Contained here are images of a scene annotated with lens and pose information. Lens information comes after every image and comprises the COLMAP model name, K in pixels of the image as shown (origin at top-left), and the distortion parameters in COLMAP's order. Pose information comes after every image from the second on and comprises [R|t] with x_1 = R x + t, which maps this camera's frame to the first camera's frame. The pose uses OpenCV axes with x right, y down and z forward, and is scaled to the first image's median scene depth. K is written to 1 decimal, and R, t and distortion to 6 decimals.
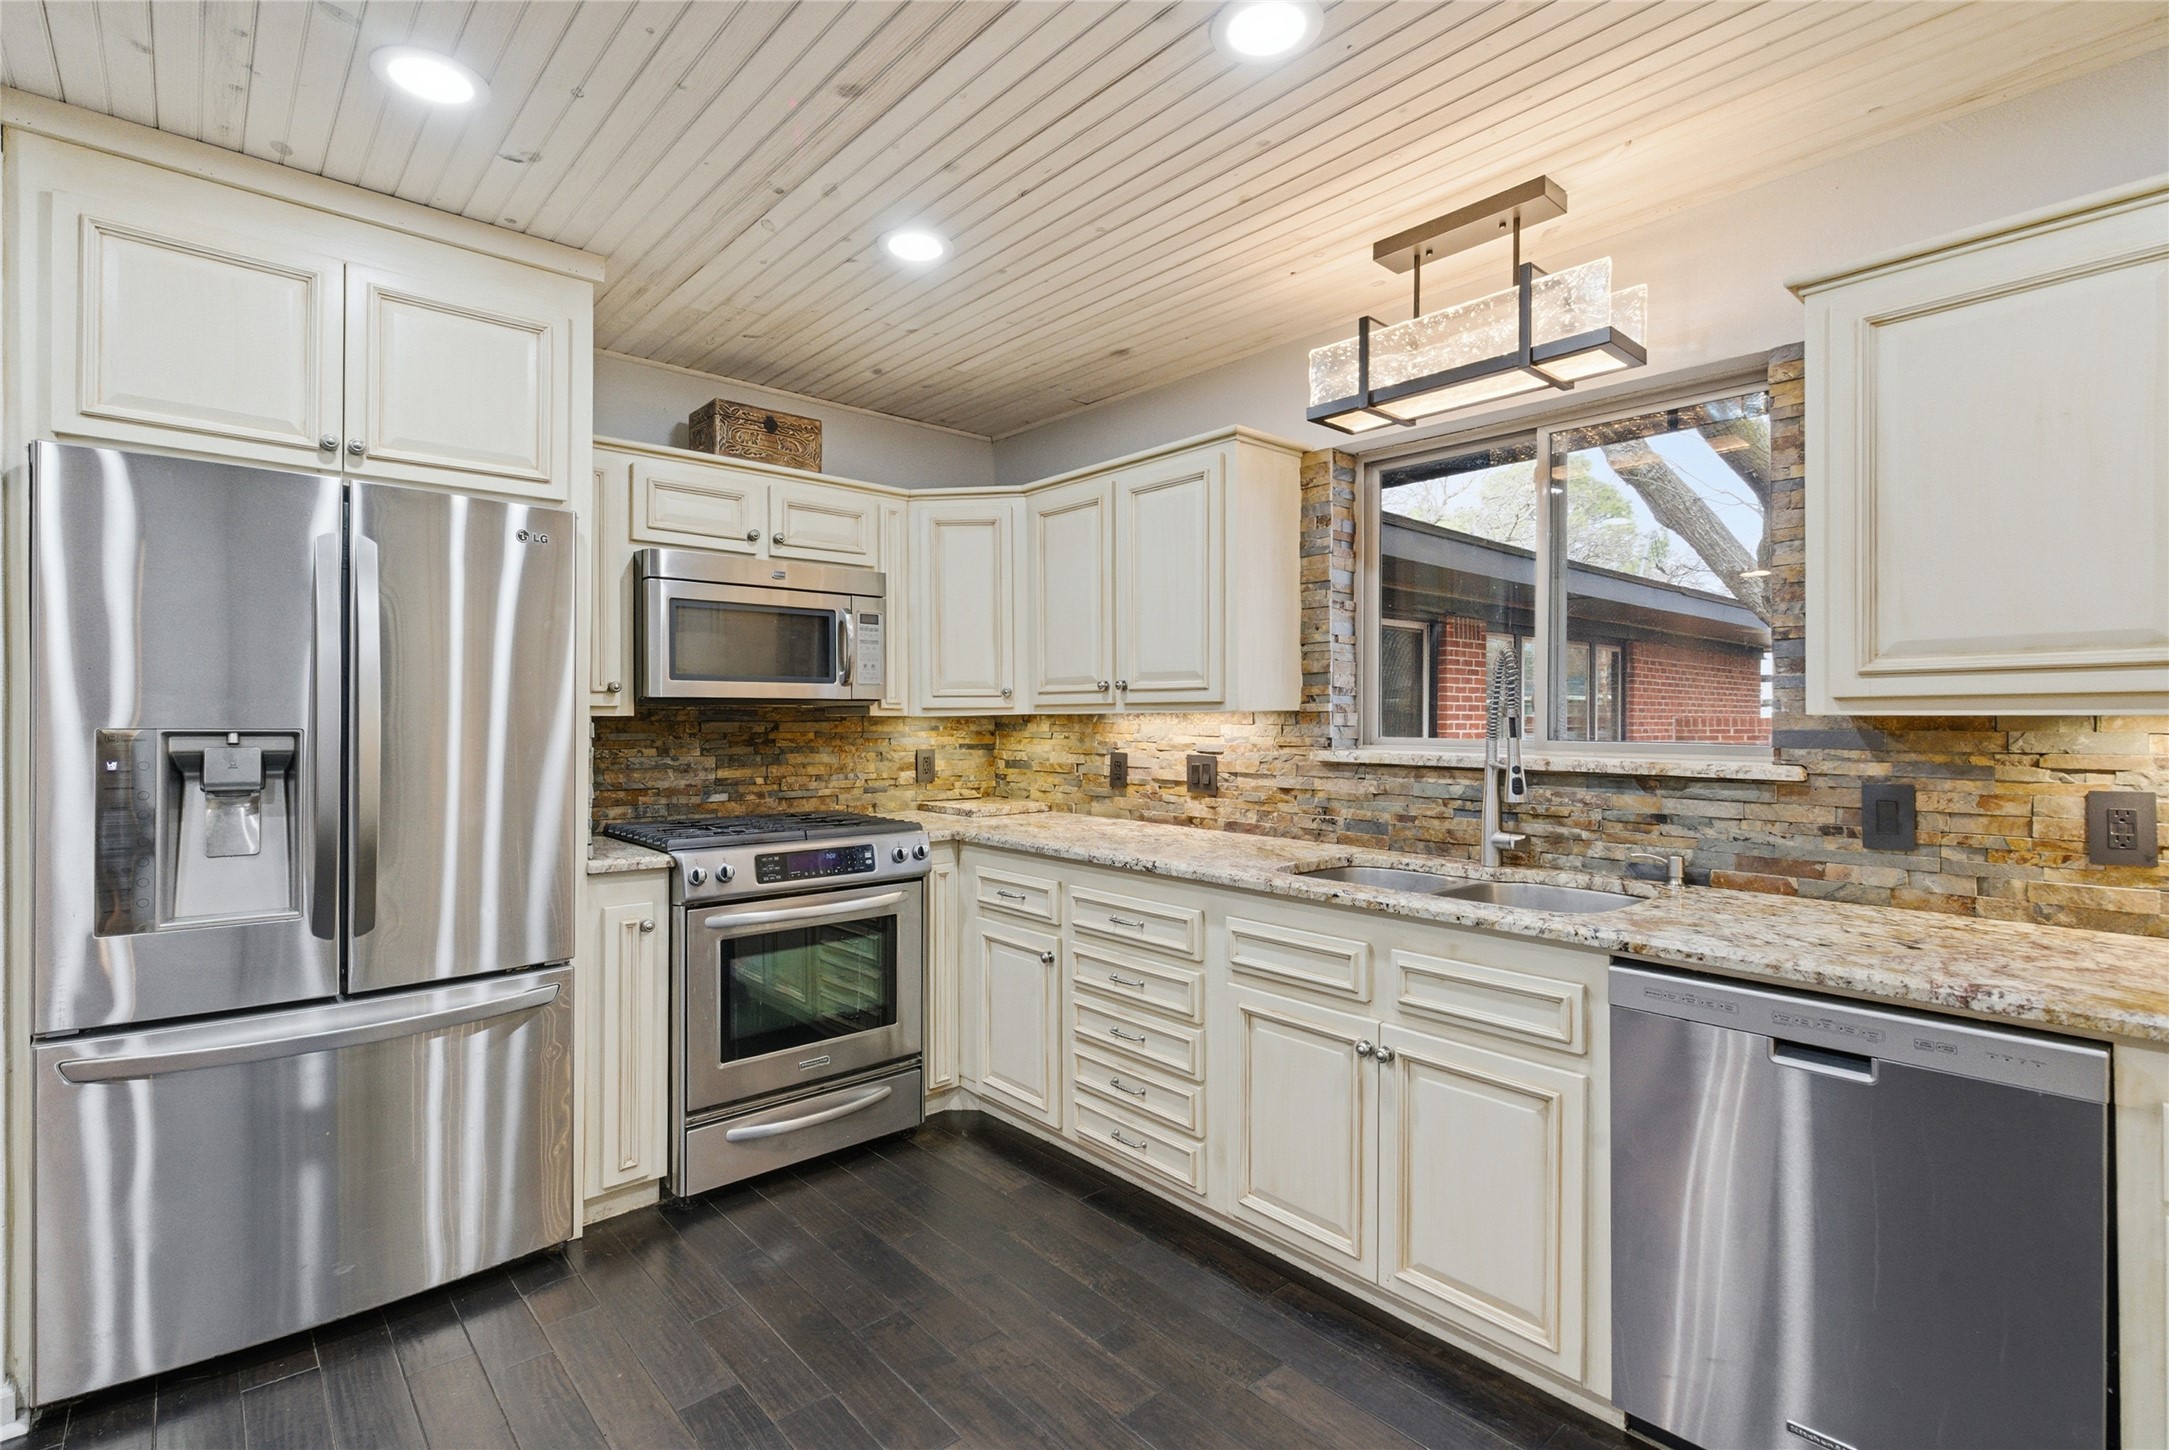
lens RADIAL K [[999.8, 0, 1071.0], [0, 999.8, 717.4], [0, 0, 1]] dist [-0.001765, -0.000815]
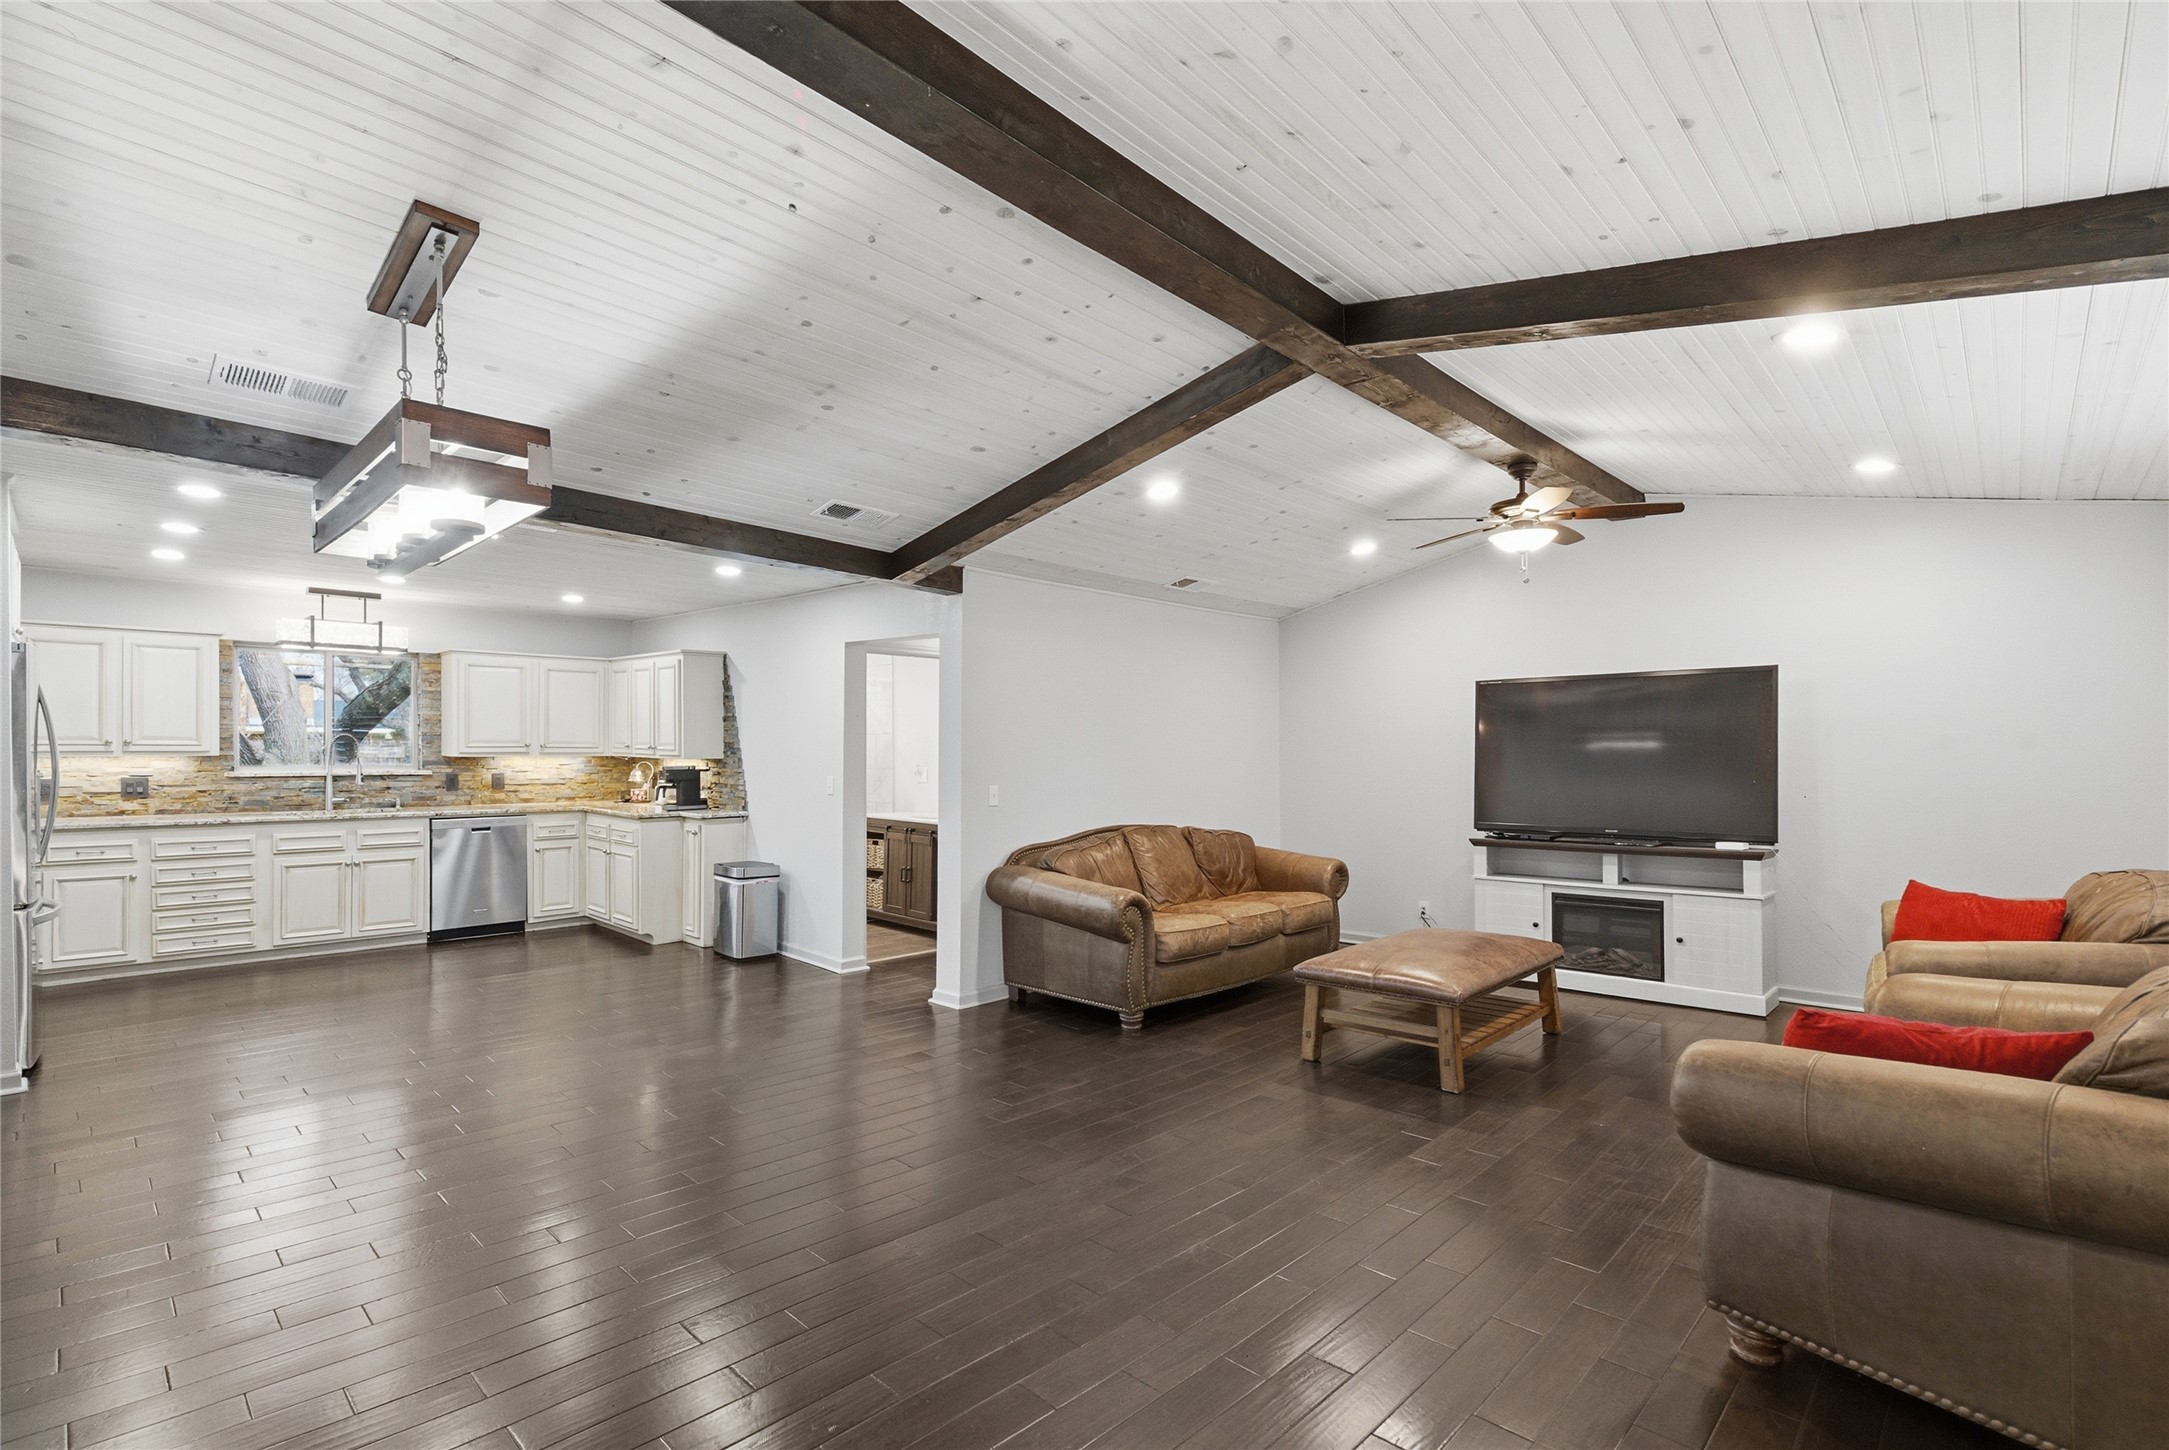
lens RADIAL K [[992.9, 0, 1063.3], [0, 992.9, 752.6], [0, 0, 1]] dist [0.003225, 0.000134]
pose [[-0.075025, -0.004102, 0.997173, -2.369520], [-0.001730, 0.999991, 0.003984, -0.026505], [-0.997180, -0.001426, -0.075031, -0.798769]]
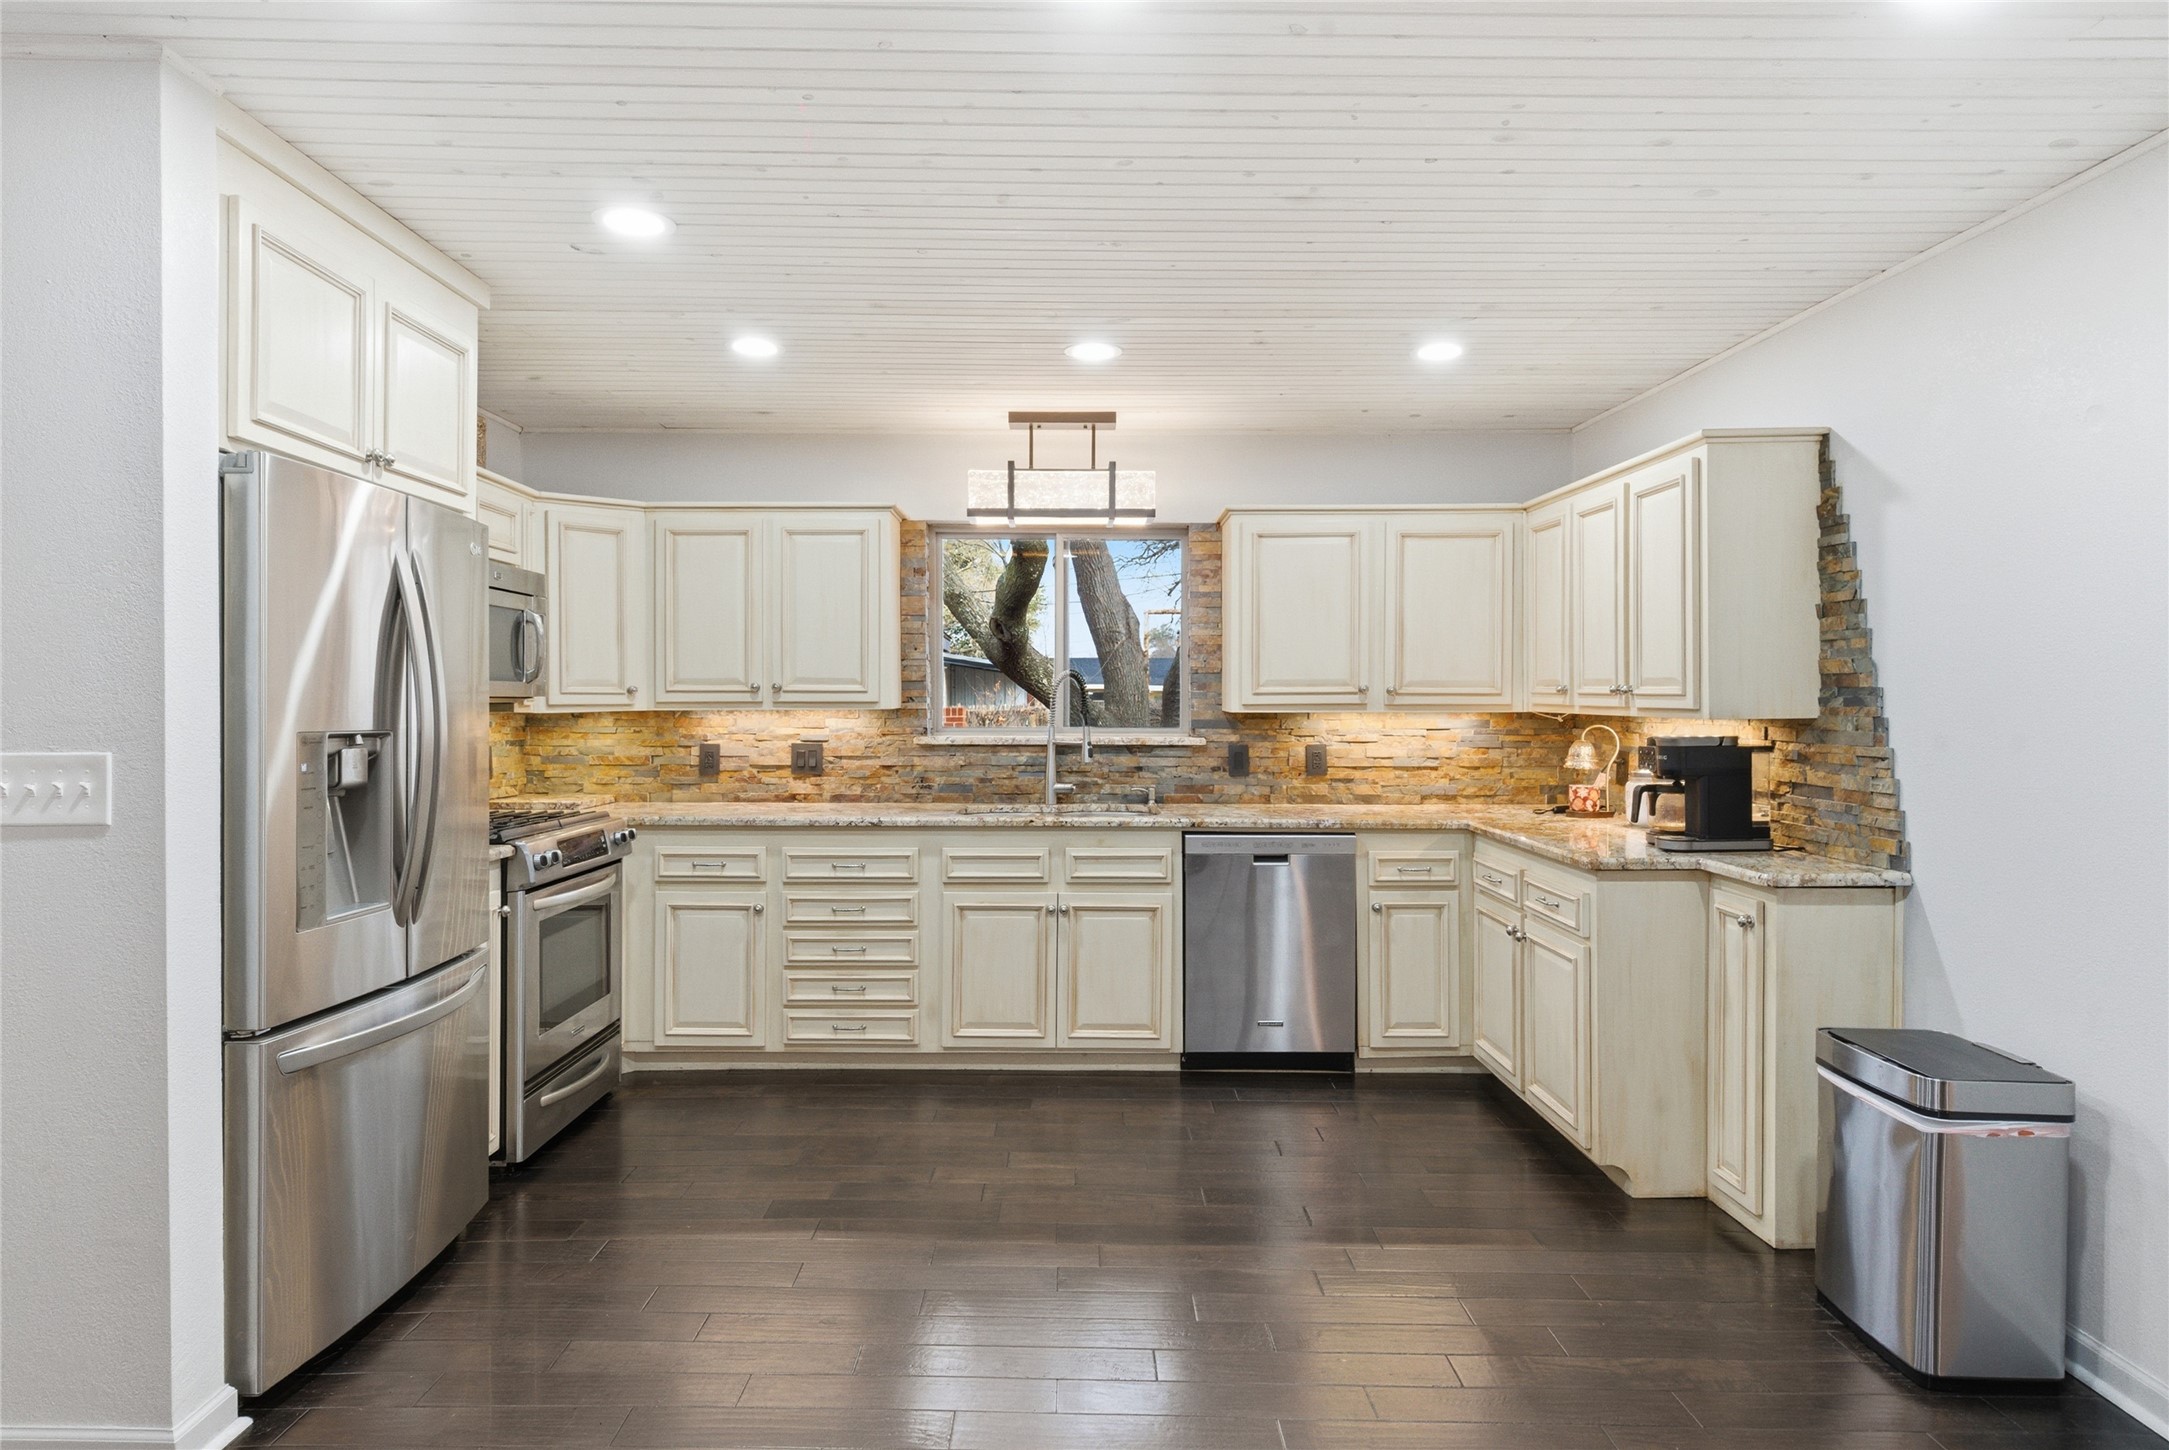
lens RADIAL K [[1216.6, 0, 1070.4], [0, 1216.6, 703.1], [0, 0, 1]] dist [0.002817, -0.000681]
pose [[0.659868, 0.002064, 0.751379, -0.974241], [0.000819, 0.999994, -0.003466, -0.008776], [-0.751381, 0.002903, 0.659862, -0.305399]]
